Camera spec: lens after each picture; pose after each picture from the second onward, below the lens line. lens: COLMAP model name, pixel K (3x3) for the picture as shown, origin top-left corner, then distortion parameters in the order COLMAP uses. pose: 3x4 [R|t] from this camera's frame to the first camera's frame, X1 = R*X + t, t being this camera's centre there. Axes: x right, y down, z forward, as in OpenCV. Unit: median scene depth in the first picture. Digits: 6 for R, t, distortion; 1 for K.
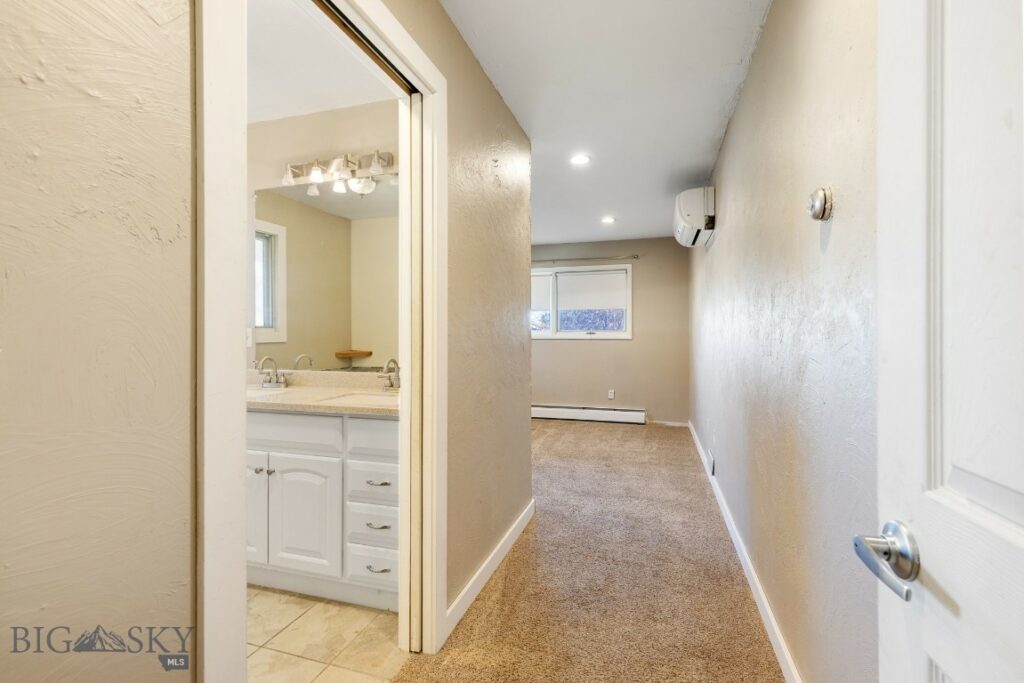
lens RADIAL K [[468.1, 0, 513.6], [0, 468.1, 335.1], [0, 0, 1]] dist [0.009275, -0.000677]
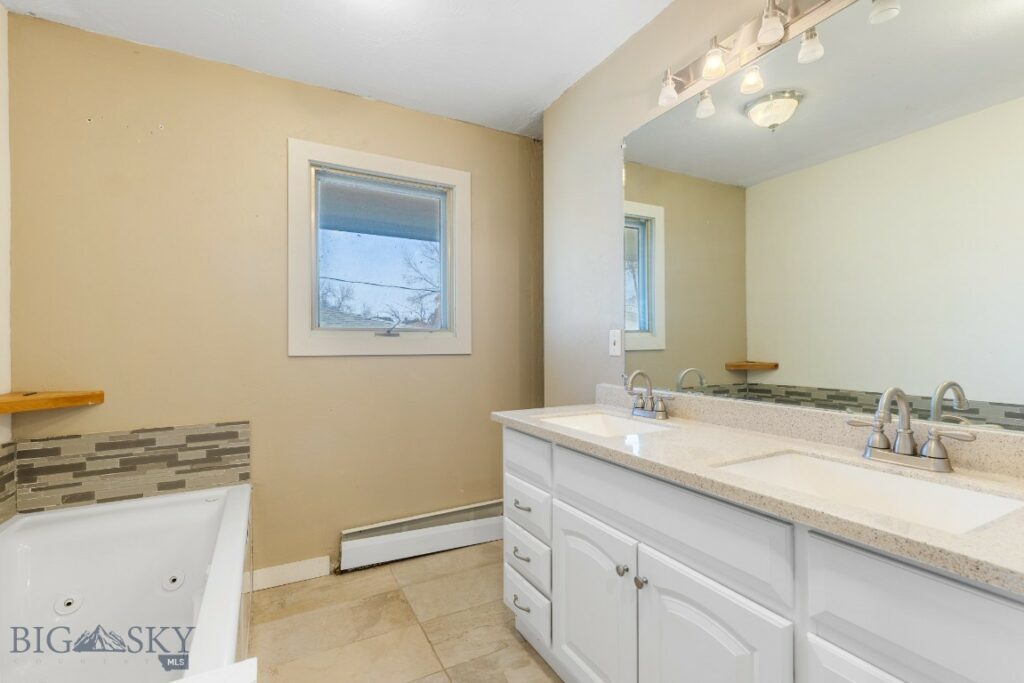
lens RADIAL K [[458.5, 0, 515.9], [0, 458.5, 341.6], [0, 0, 1]] dist [0.009457, -0.000645]
pose [[0.722318, -0.004614, -0.691546, -0.193192], [0.002618, 0.999989, -0.003938, 0.006572], [0.691556, 0.001034, 0.722322, 0.395165]]
